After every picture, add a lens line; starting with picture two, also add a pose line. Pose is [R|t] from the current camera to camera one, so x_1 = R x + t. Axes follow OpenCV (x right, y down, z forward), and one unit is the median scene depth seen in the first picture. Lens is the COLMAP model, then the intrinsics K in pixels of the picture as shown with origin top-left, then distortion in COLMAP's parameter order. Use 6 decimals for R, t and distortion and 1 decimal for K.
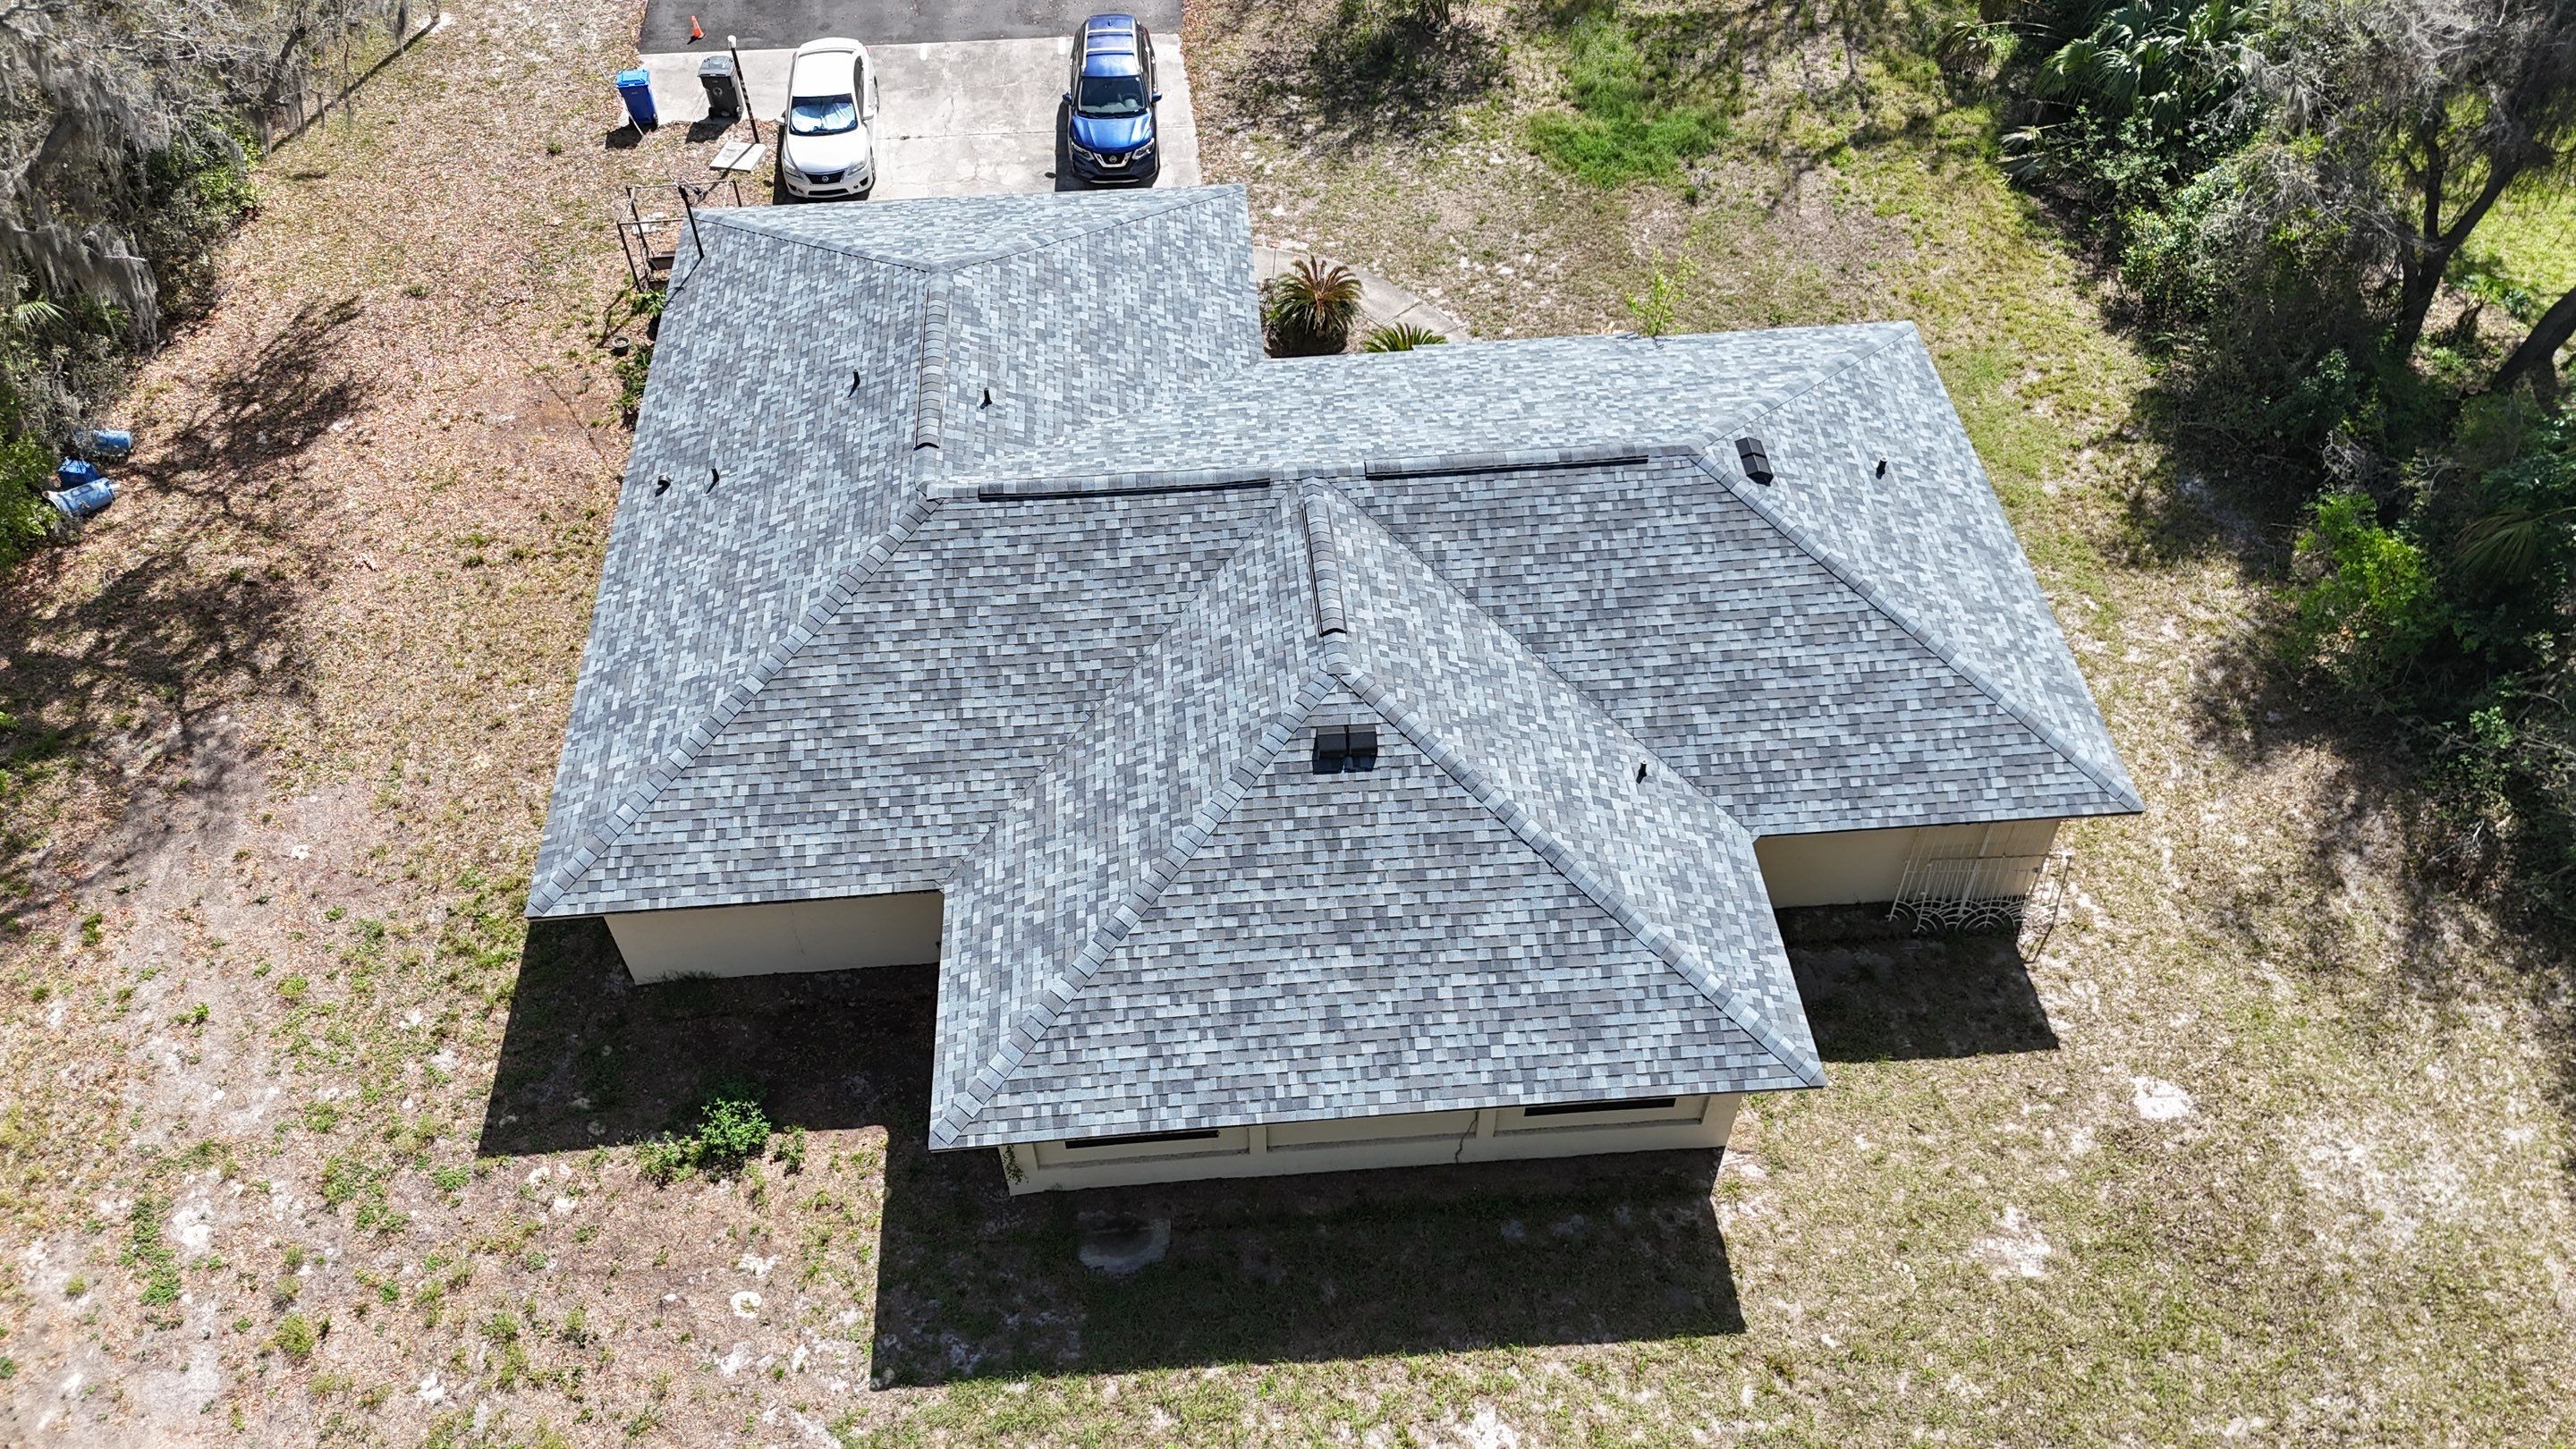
lens RADIAL K [[1898.5, 0, 1285.6], [0, 1898.5, 714.4], [0, 0, 1]] dist [0.066692, -0.064203]
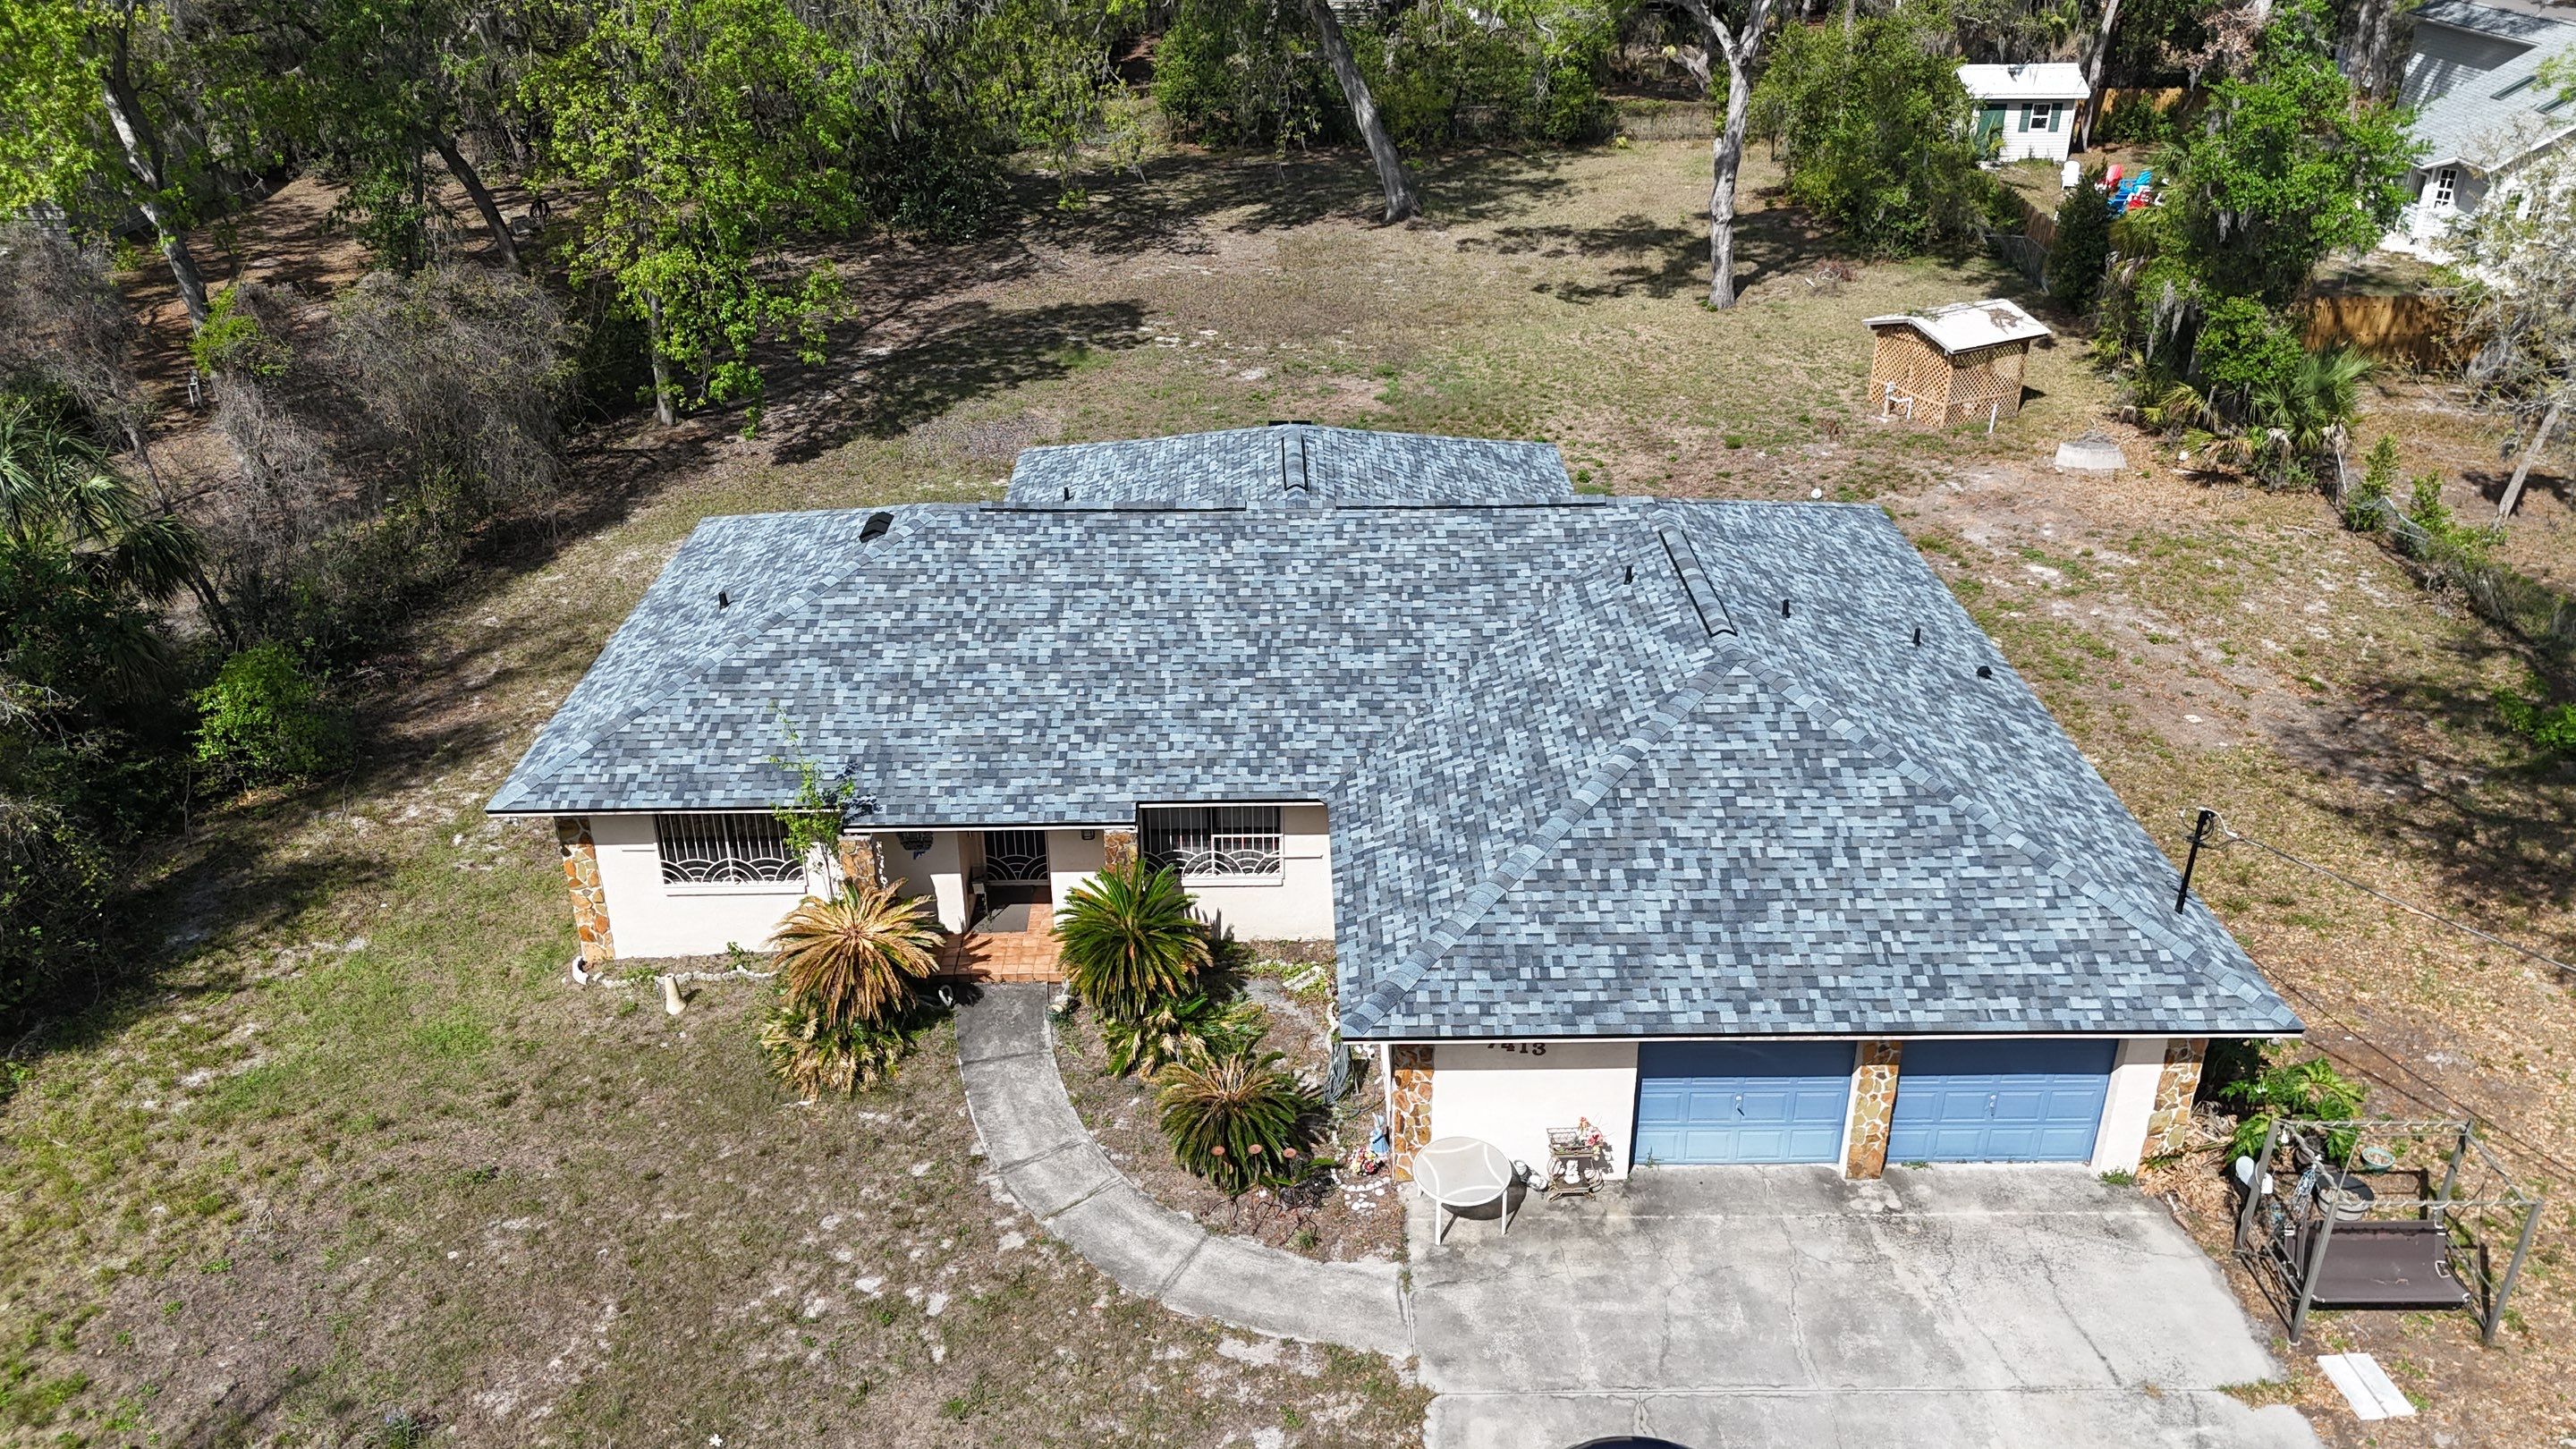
lens RADIAL K [[1898.5, 0, 1277.8], [0, 1898.5, 710.1], [0, 0, 1]] dist [0.066692, -0.064203]
pose [[-0.997324, -0.016315, 0.071264, -0.055008], [0.064703, 0.256809, 0.964294, -1.145207], [-0.034034, 0.966325, -0.255066, 1.400157]]
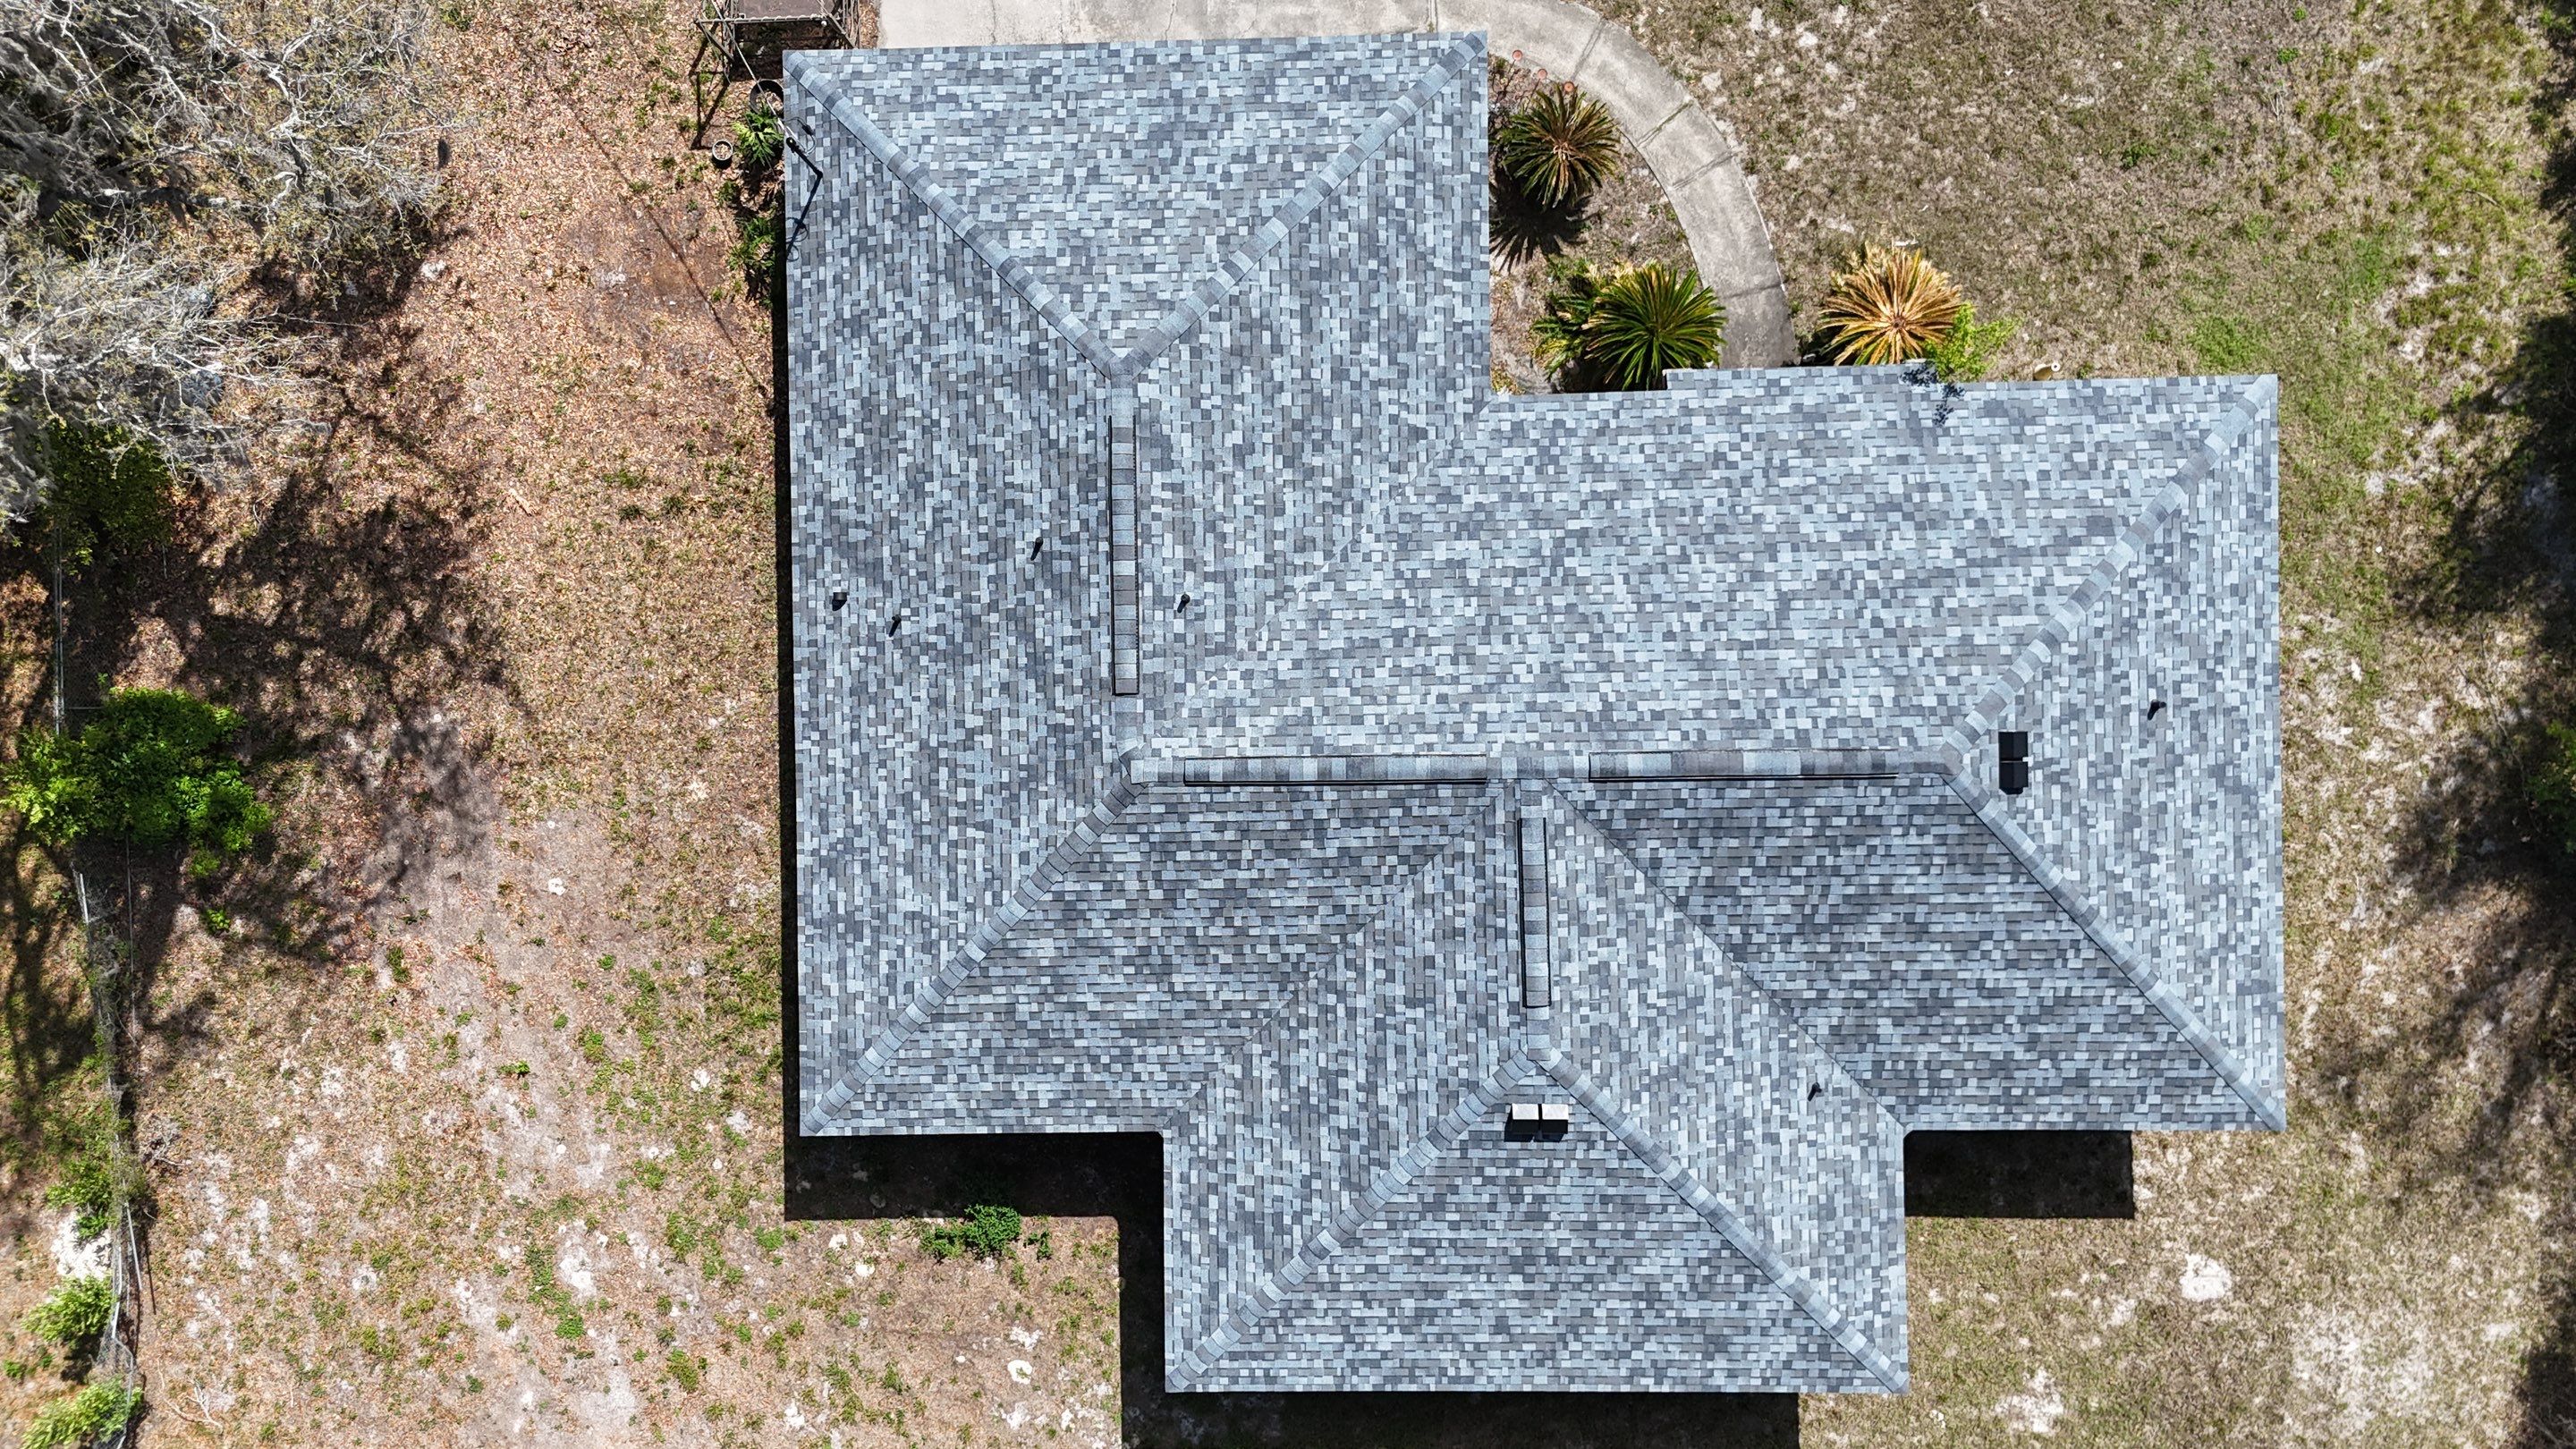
lens RADIAL K [[1898.5, 0, 1283.2], [0, 1898.5, 718.7], [0, 0, 1]] dist [0.066692, -0.064203]
pose [[0.997674, 0.061829, -0.028717, -0.085214], [-0.026988, 0.745040, 0.666473, -0.780057], [0.062603, -0.664148, 0.744976, 0.307130]]
